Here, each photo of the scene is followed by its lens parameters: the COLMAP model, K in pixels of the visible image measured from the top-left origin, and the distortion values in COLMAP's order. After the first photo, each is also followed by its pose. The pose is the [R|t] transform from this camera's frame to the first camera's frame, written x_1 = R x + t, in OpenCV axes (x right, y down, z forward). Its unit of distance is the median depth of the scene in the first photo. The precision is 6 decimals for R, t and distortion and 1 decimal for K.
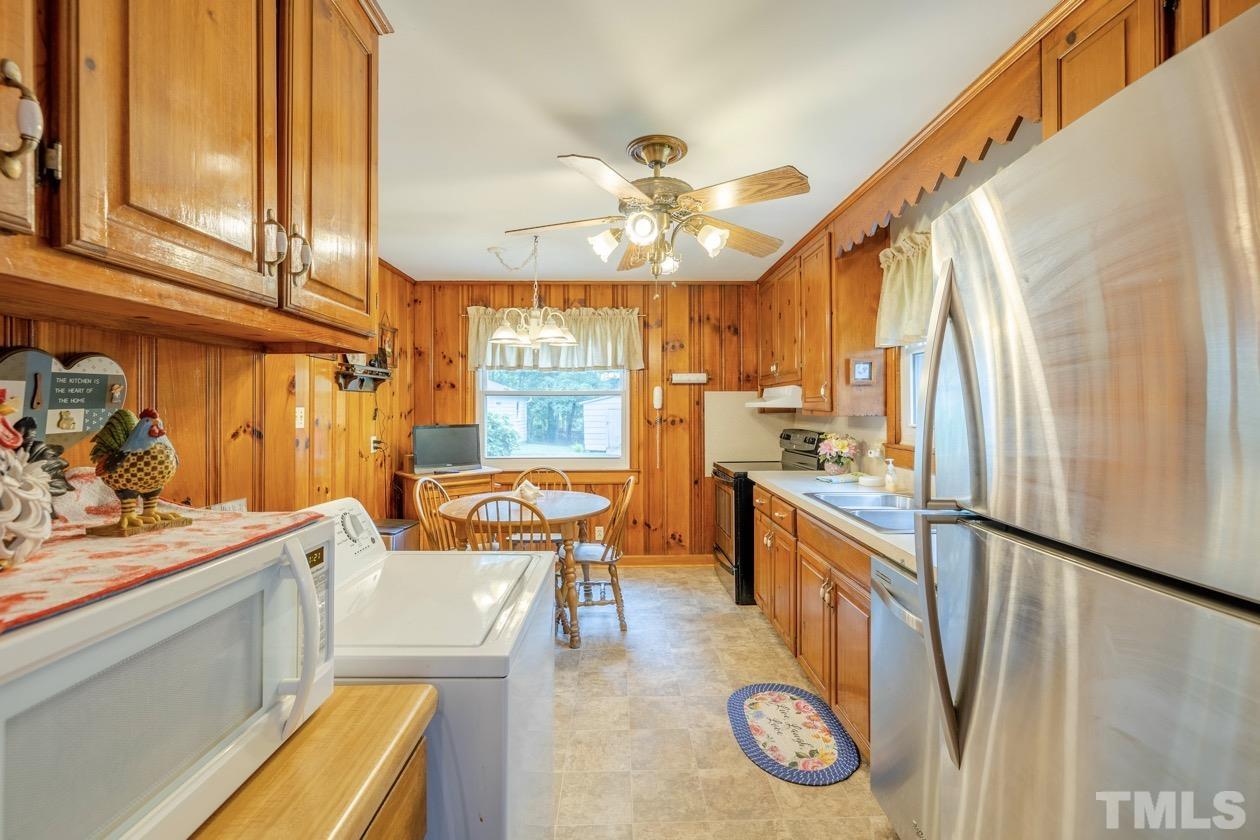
lens RADIAL K [[538.3, 0, 627.1], [0, 538.3, 402.9], [0, 0, 1]] dist [-0.002536, 0.000120]
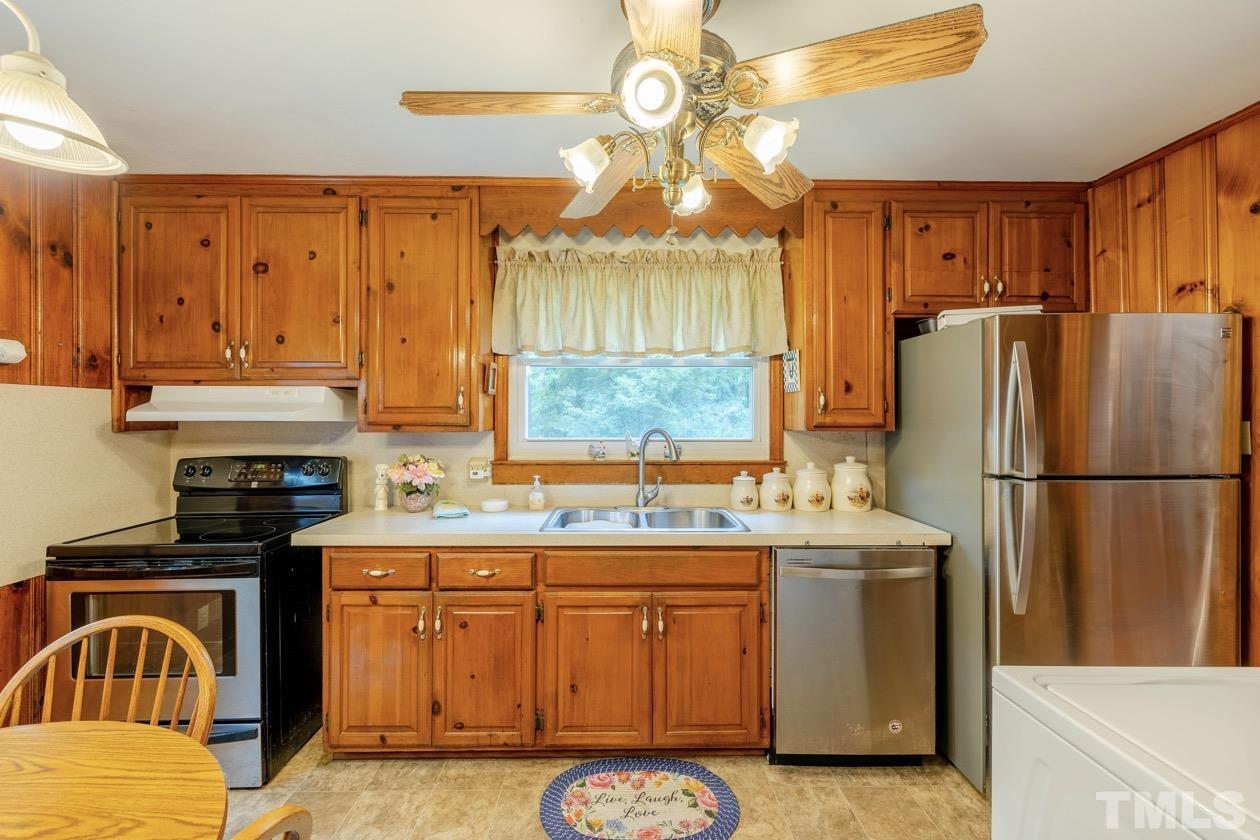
lens RADIAL K [[534.2, 0, 624.5], [0, 534.2, 411.6], [0, 0, 1]] dist [0.000494, 0.000059]
pose [[-0.001465, 0.010524, 0.999944, -0.368792], [-0.005073, 0.999932, -0.010531, 0.003503], [-0.999986, -0.005089, -0.001412, 0.709539]]
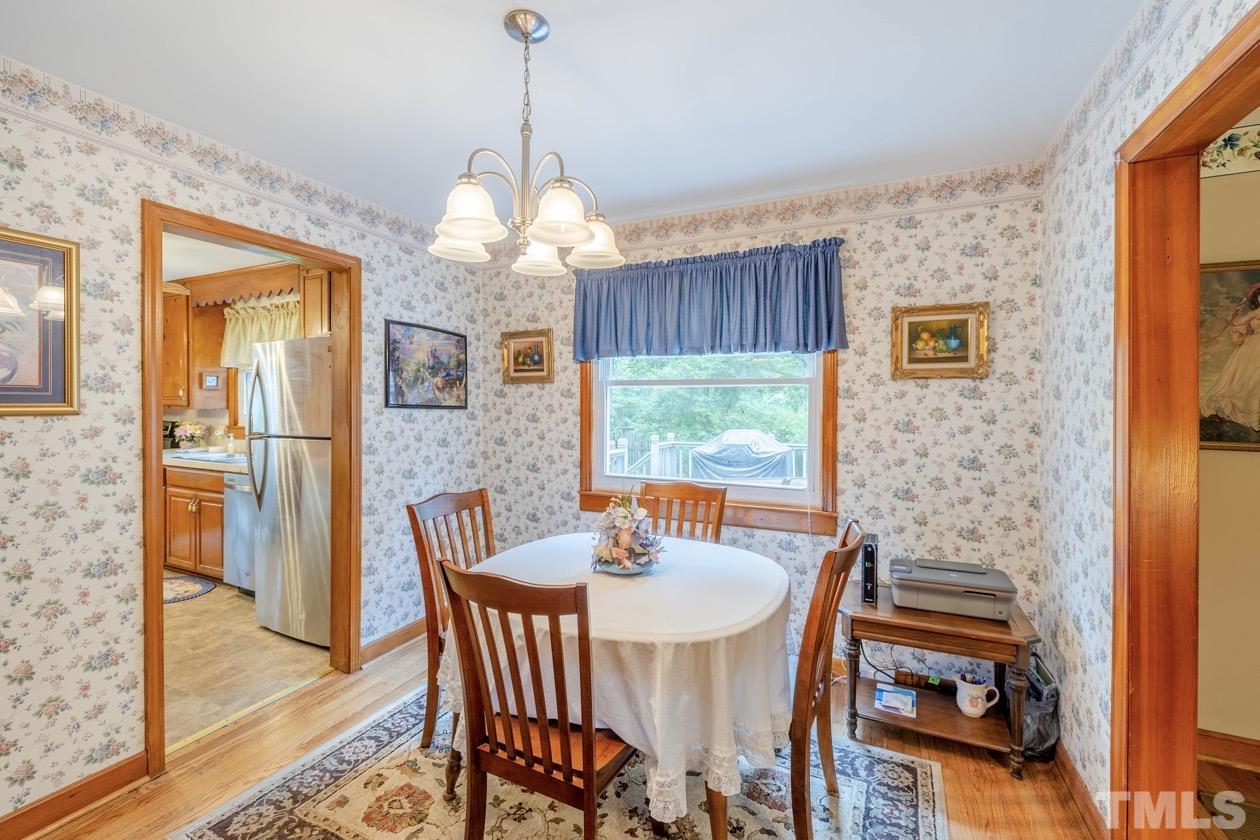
lens RADIAL K [[534.2, 0, 624.5], [0, 534.2, 411.6], [0, 0, 1]] dist [0.000494, 0.000059]
pose [[0.449621, -0.005111, 0.893205, -0.386344], [-0.010653, 0.999882, 0.011084, 0.001151], [-0.893156, -0.014499, 0.449513, -0.729127]]
